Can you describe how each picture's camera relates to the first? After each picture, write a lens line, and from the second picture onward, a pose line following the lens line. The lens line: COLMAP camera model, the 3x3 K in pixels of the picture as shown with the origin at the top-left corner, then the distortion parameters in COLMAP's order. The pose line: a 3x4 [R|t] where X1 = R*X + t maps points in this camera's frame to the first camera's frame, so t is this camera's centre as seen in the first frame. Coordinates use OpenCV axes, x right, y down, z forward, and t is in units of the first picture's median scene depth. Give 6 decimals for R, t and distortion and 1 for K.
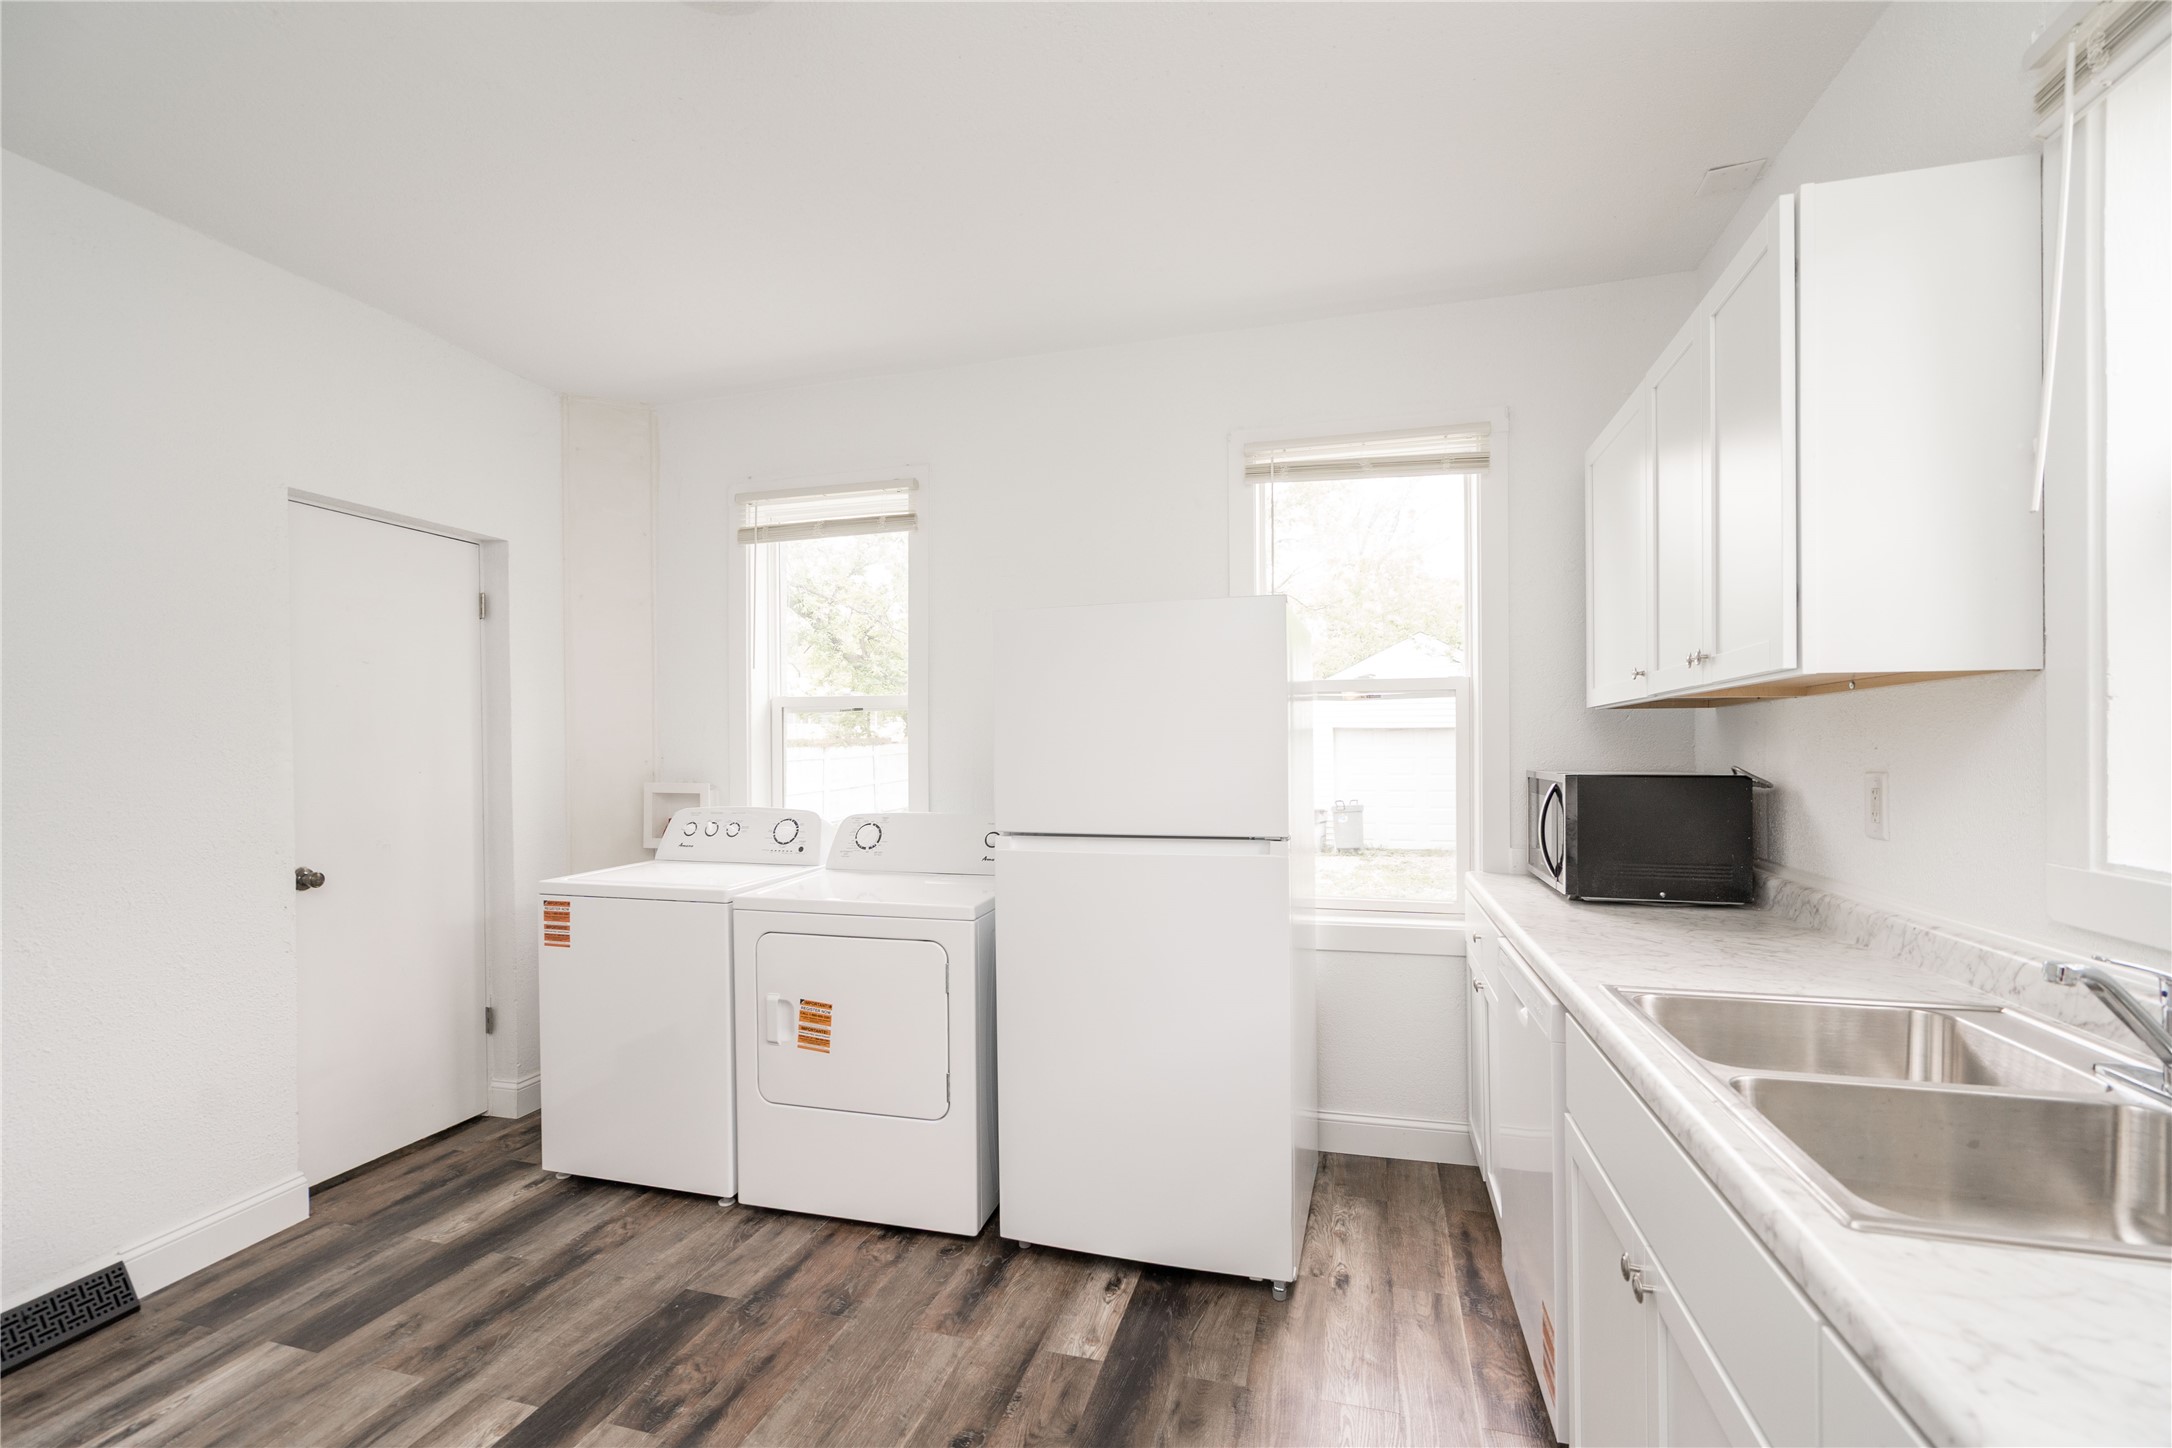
lens RADIAL K [[984.1, 0, 1081.1], [0, 984.1, 743.0], [0, 0, 1]] dist [-0.008474, 0.001326]
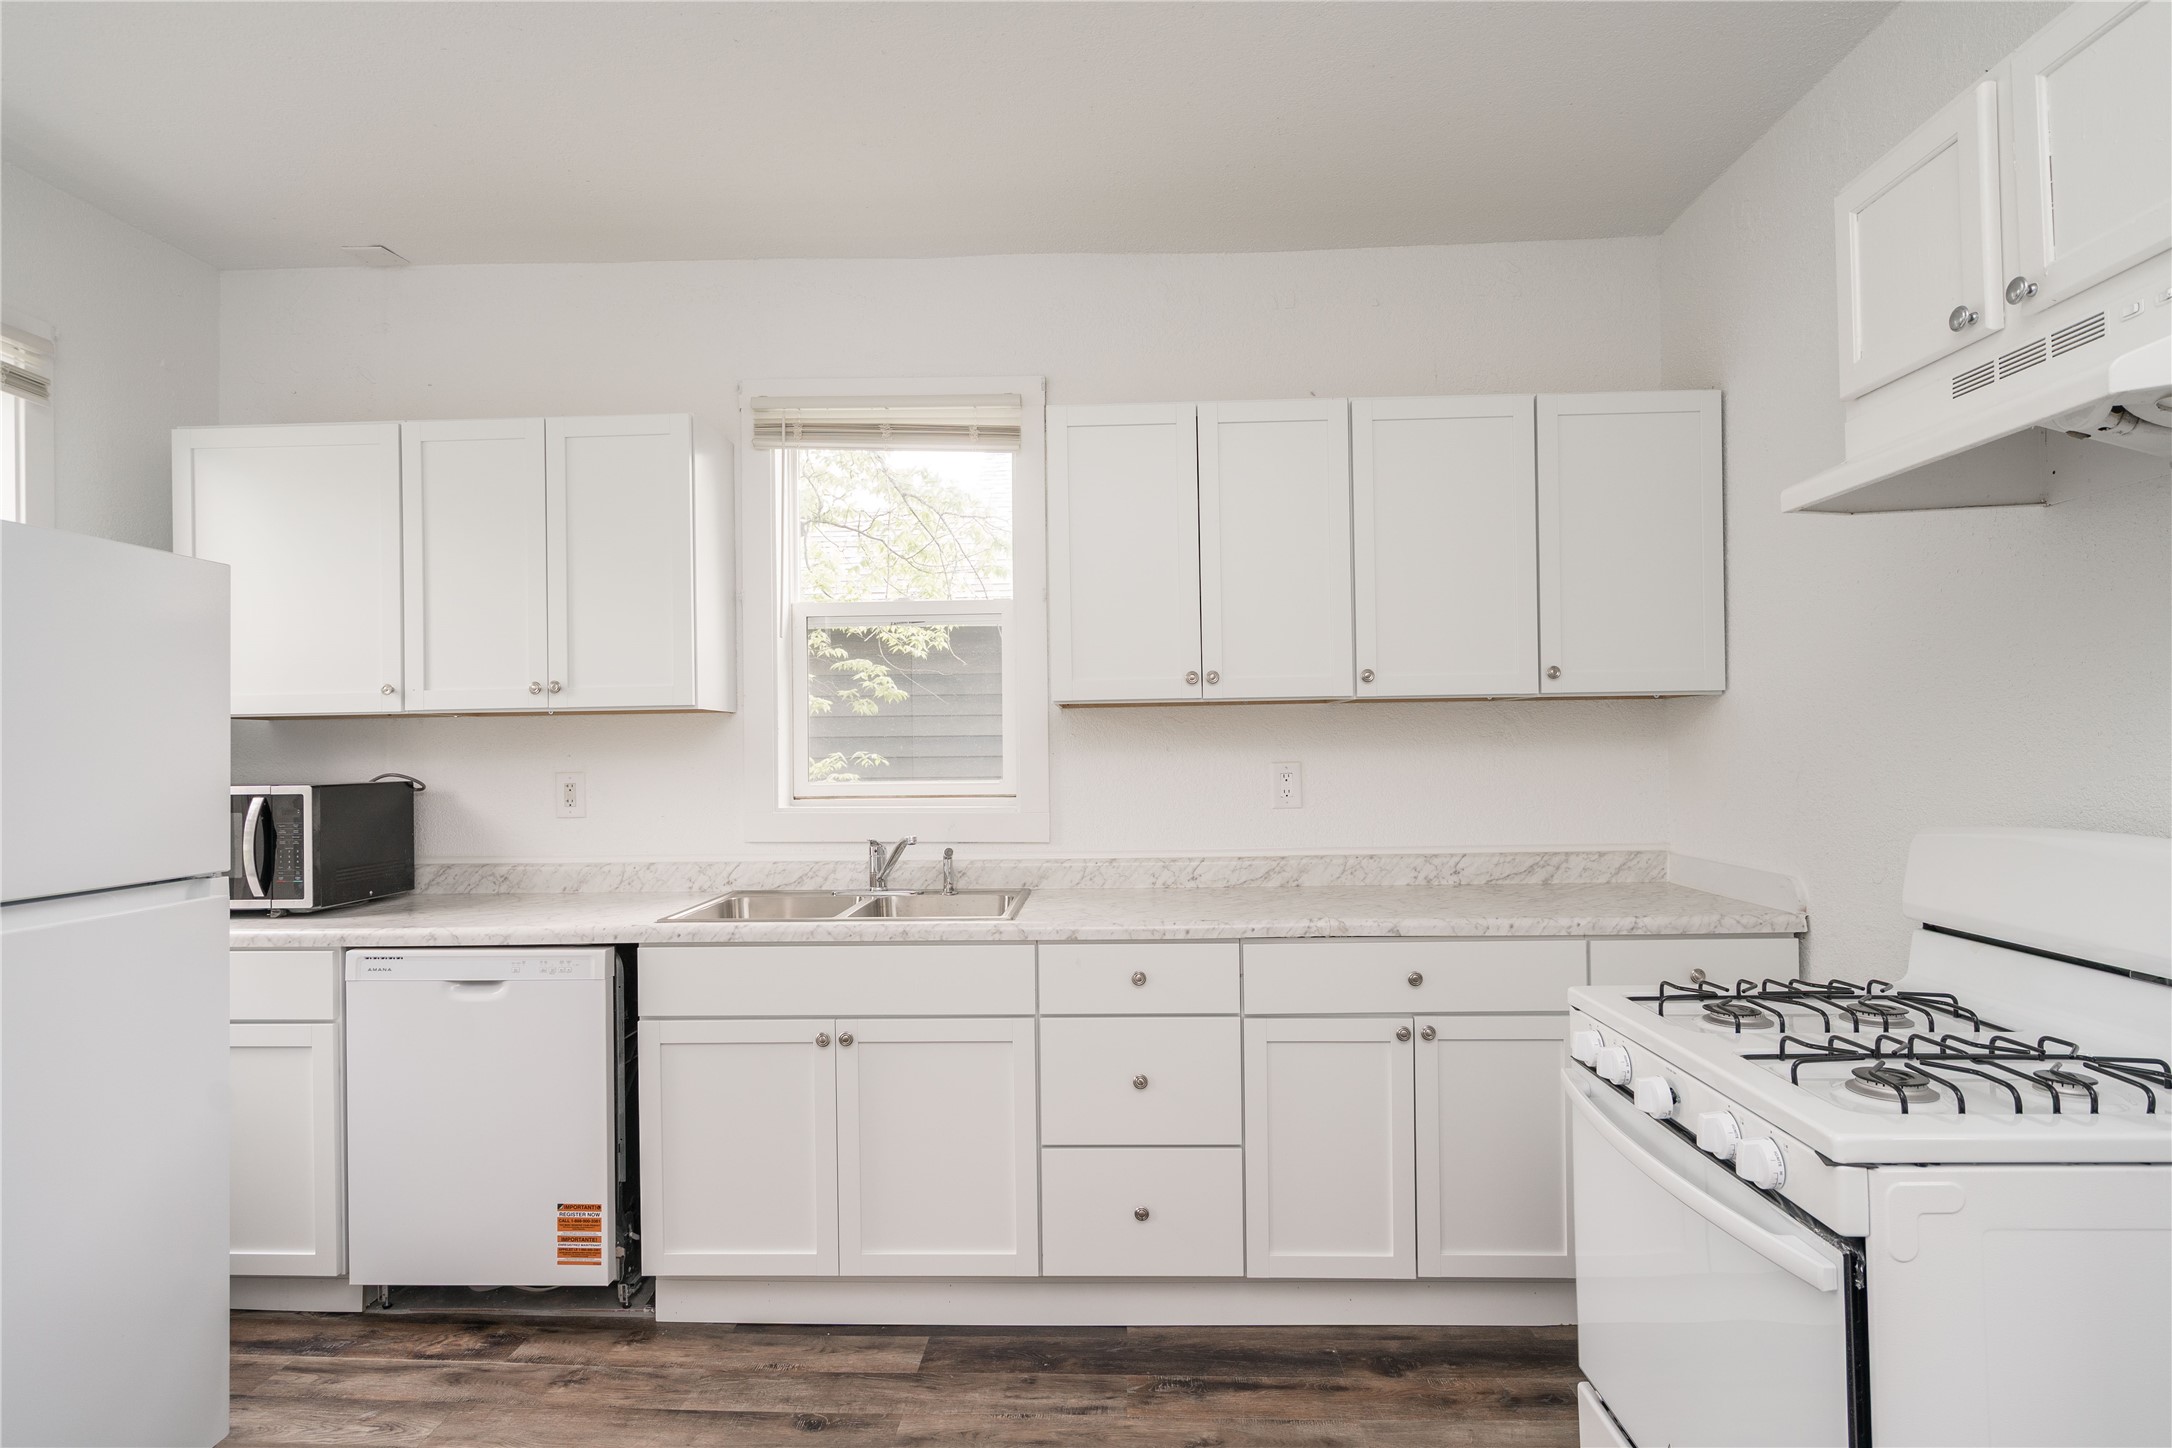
lens RADIAL K [[1146.2, 0, 1089.4], [0, 1146.2, 742.0], [0, 0, 1]] dist [0.001389, -0.000394]
pose [[-0.236178, 0.012653, 0.971627, -0.750567], [0.008725, 0.999903, -0.010901, 0.007656], [-0.971671, 0.005903, -0.236266, 0.478064]]
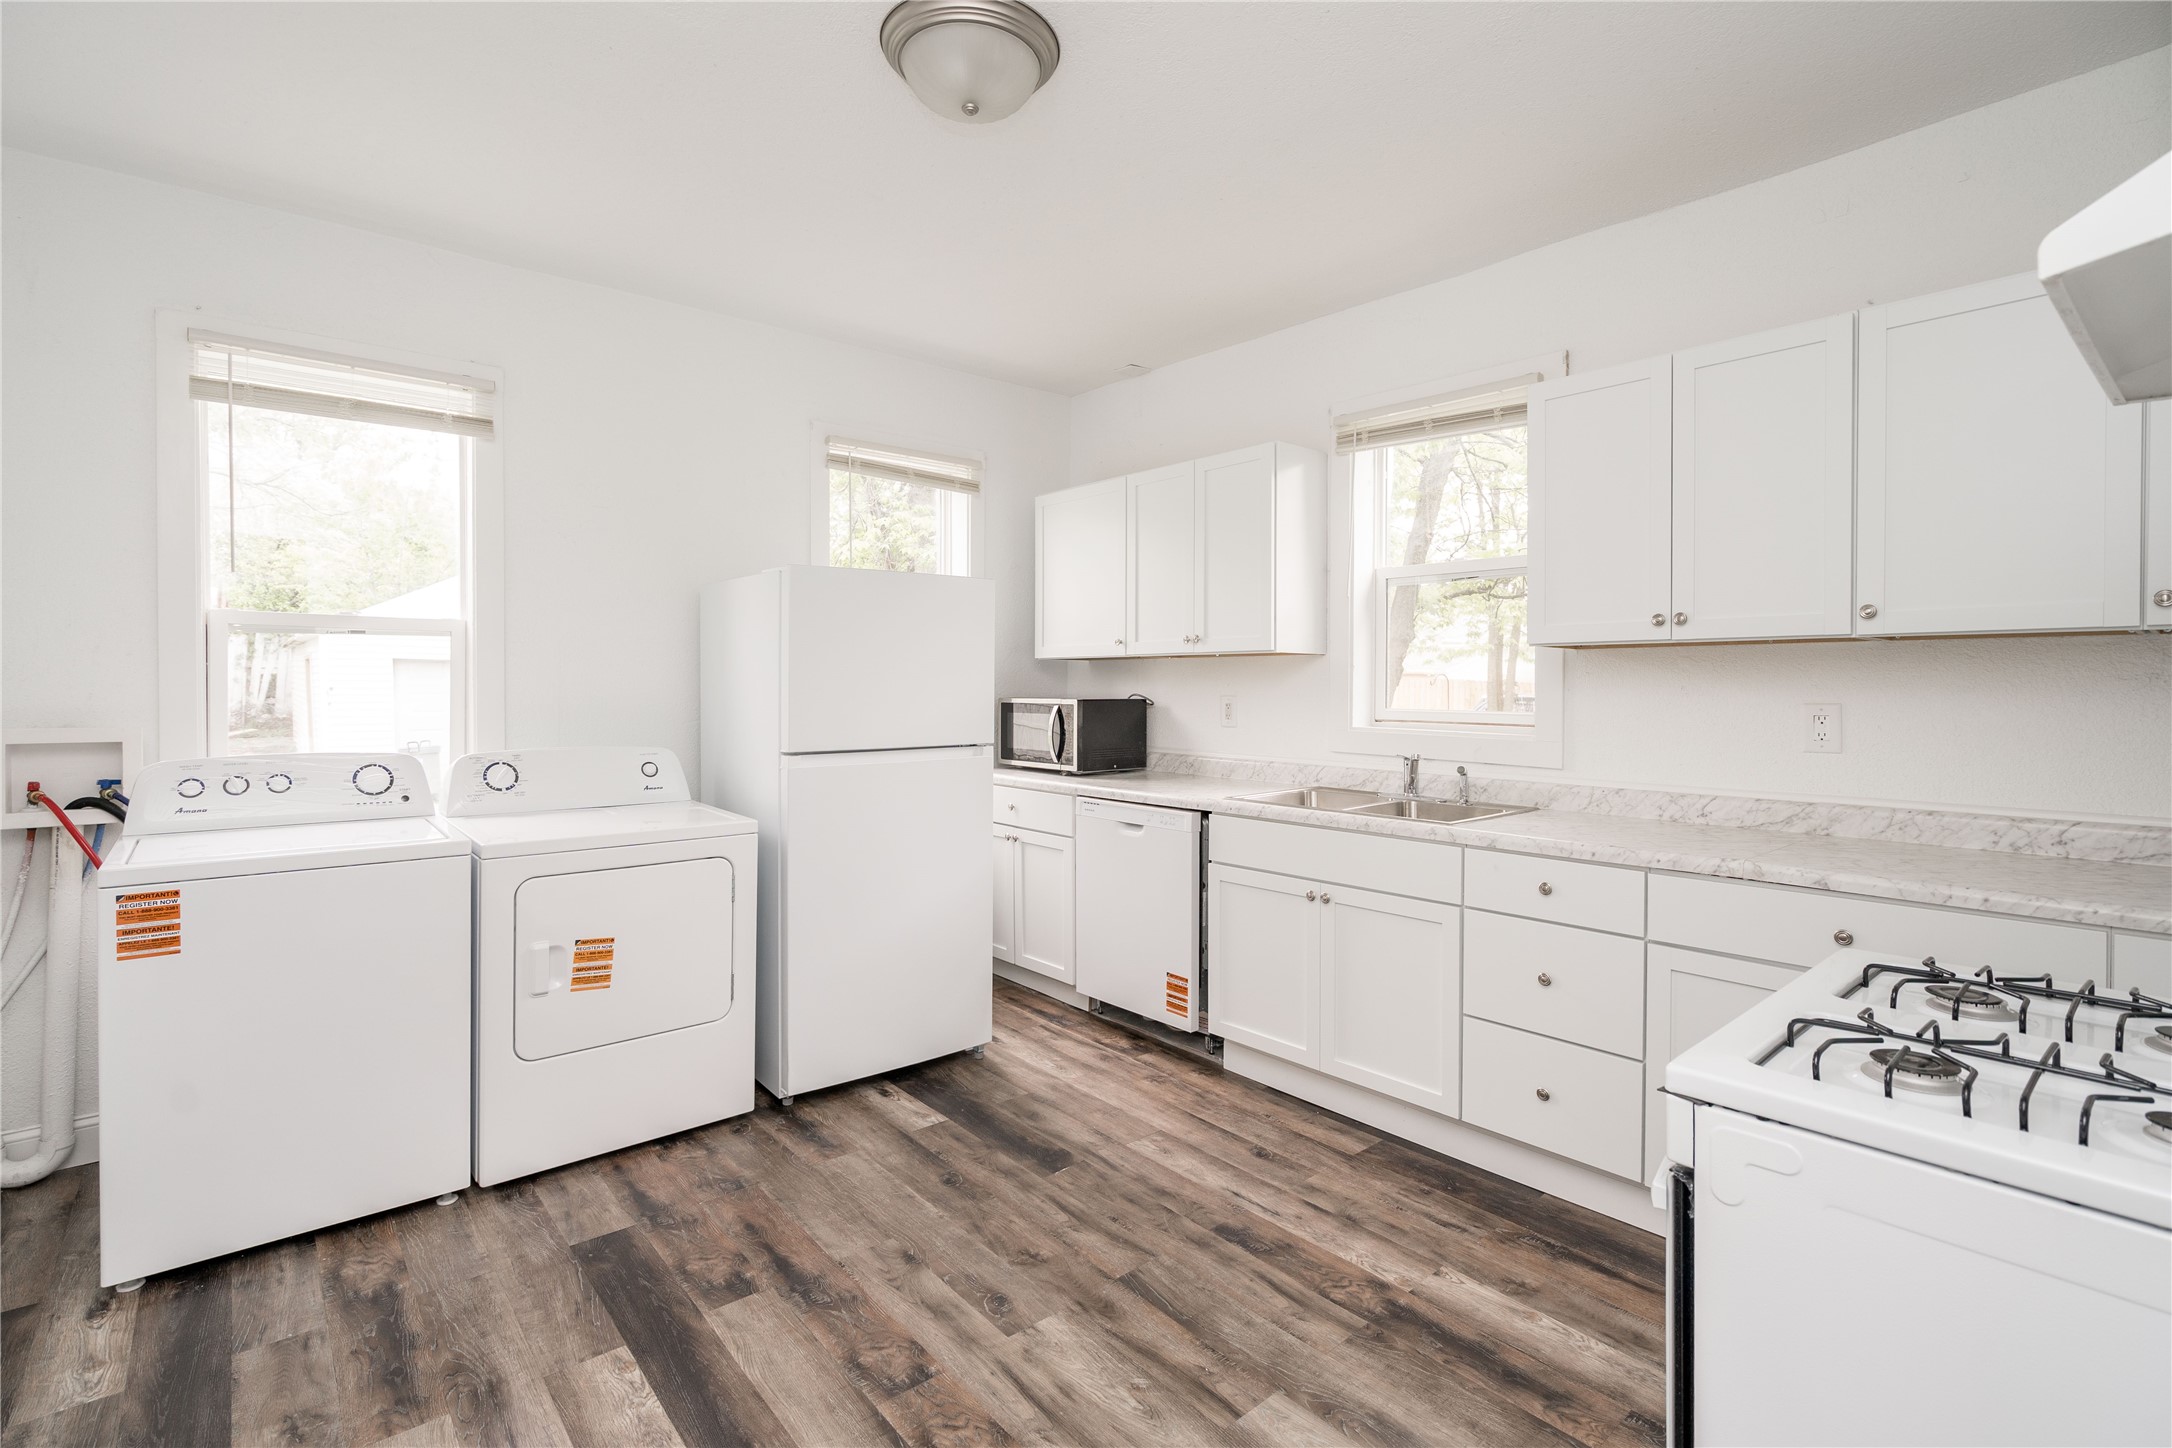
lens RADIAL K [[1000.0, 0, 1088.8], [0, 1000.0, 693.5], [0, 0, 1]] dist [-0.003561, -0.000152]
pose [[0.544949, -0.002910, 0.838464, -0.860634], [-0.009716, 0.999905, 0.009785, 0.004473], [-0.838413, -0.013479, 0.544869, 0.050608]]
